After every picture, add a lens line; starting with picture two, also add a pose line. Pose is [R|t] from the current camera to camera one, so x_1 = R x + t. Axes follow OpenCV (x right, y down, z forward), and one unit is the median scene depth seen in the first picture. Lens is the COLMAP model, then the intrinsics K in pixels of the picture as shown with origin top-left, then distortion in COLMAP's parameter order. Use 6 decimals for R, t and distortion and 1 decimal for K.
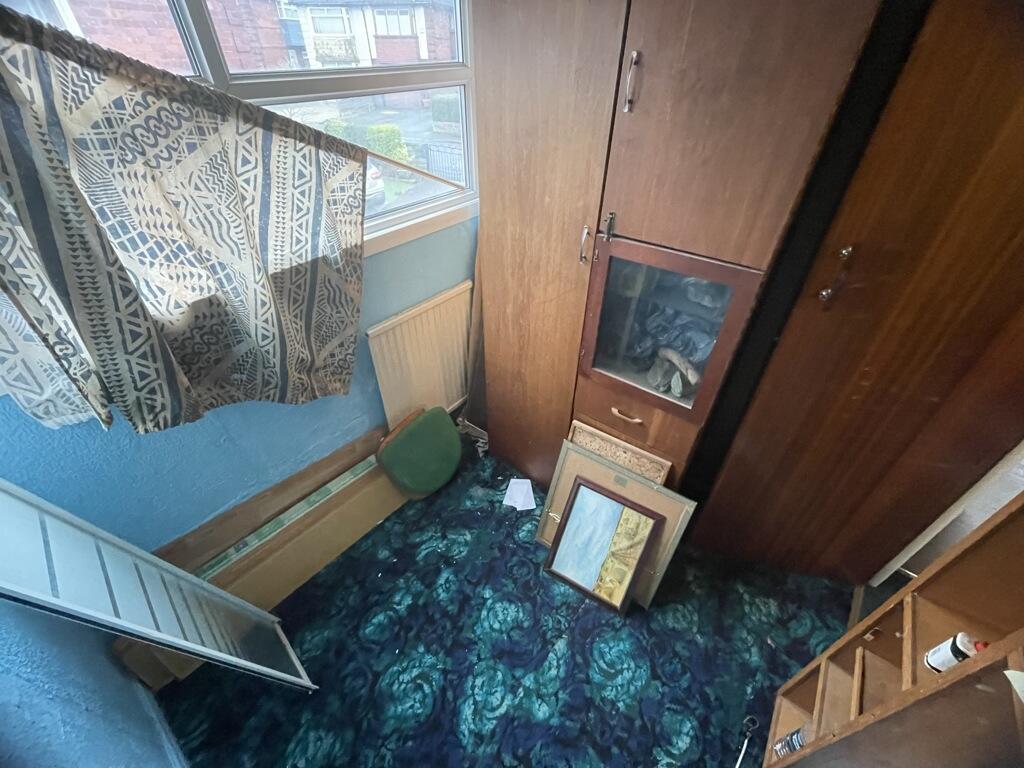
lens RADIAL K [[419.5, 0, 512.0], [0, 419.5, 381.0], [0, 0, 1]] dist [-0.000638, 0.000147]
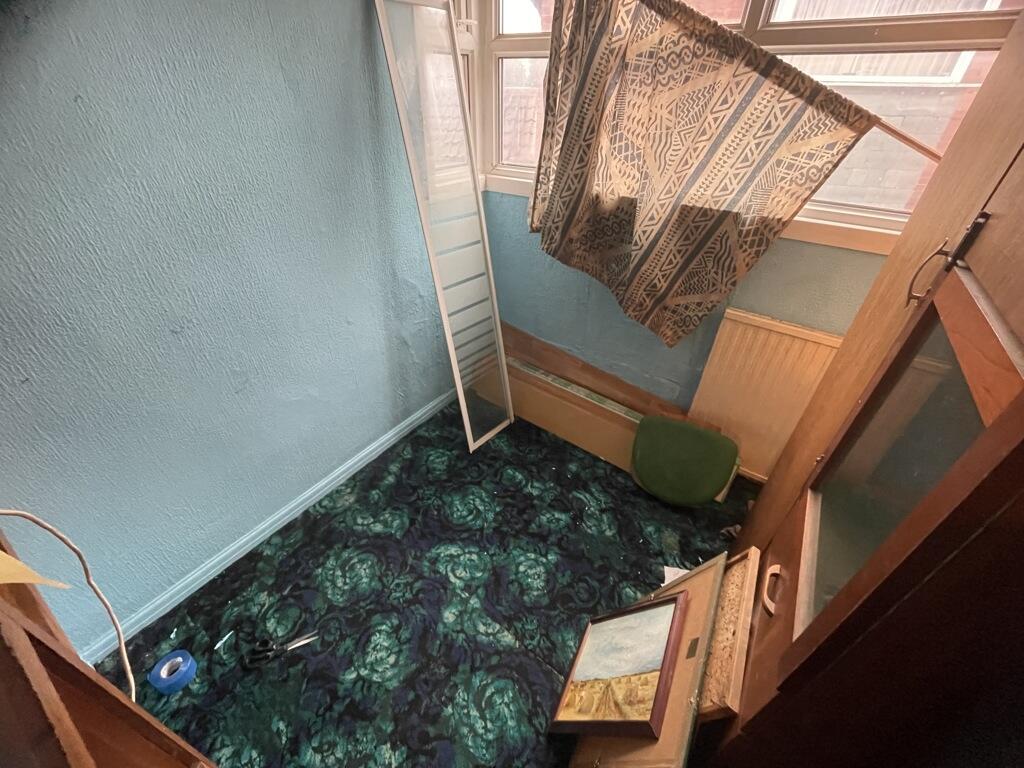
lens RADIAL K [[419.5, 0, 512.0], [0, 419.5, 381.0], [0, 0, 1]] dist [-0.000638, 0.000147]
pose [[0.058045, 0.568811, -0.820418, 0.586406], [-0.641670, 0.650819, 0.405827, -0.102322], [0.764782, 0.502881, 0.402765, 0.406193]]
